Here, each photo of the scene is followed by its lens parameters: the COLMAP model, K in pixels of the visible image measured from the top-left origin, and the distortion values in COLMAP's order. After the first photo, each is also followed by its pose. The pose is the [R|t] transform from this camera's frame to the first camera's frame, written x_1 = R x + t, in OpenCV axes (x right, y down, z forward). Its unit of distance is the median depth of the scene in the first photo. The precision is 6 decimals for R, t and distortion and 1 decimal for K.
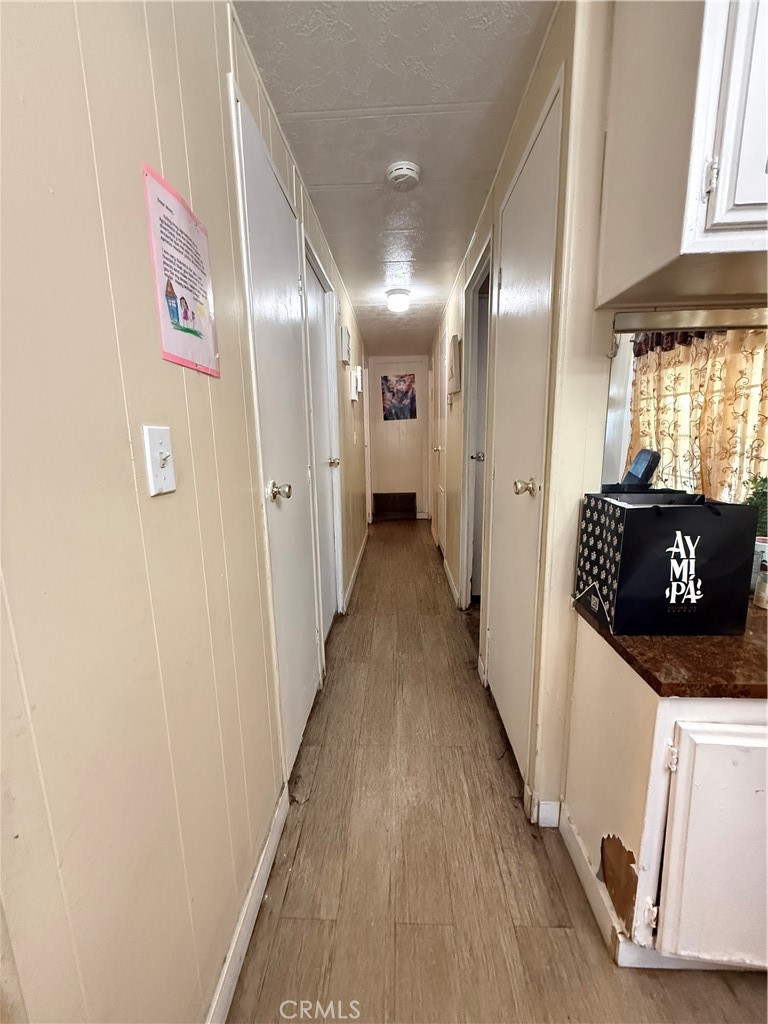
lens RADIAL K [[411.8, 0, 385.3], [0, 411.8, 510.2], [0, 0, 1]] dist [0.000136, 0.000311]
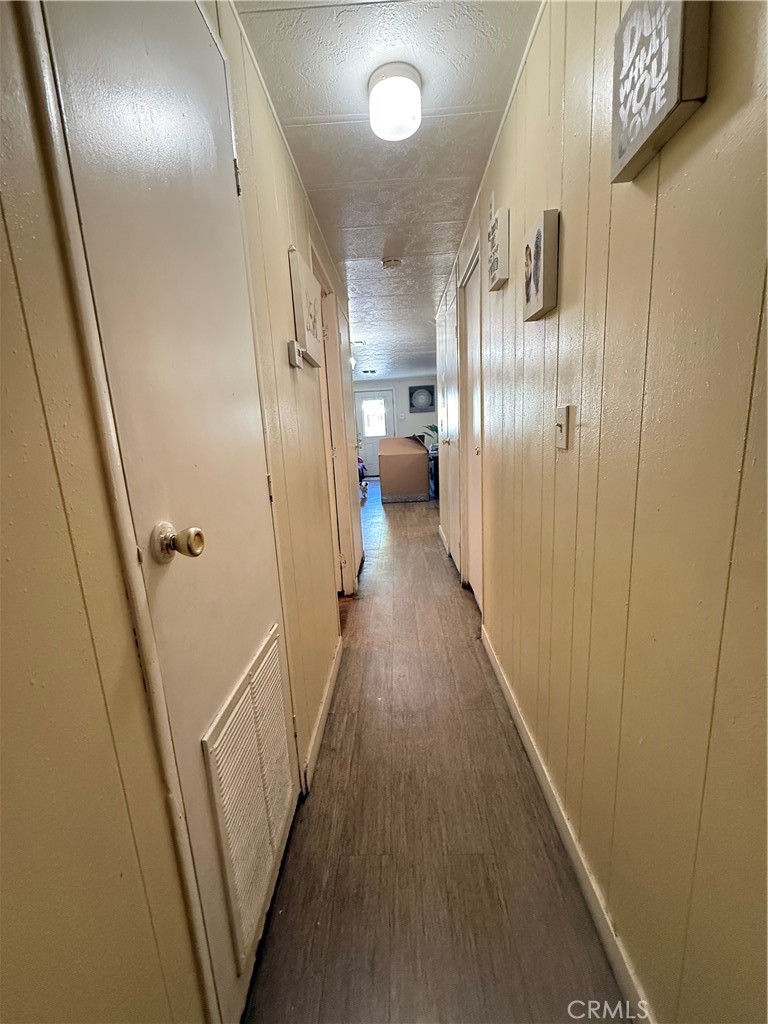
lens RADIAL K [[411.8, 0, 385.3], [0, 411.8, 510.2], [0, 0, 1]] dist [0.000136, 0.000311]
pose [[-0.997707, 0.067010, 0.009536, 0.042543], [0.065772, 0.926557, 0.370359, -0.187153], [0.015982, 0.370136, -0.928840, 1.020165]]
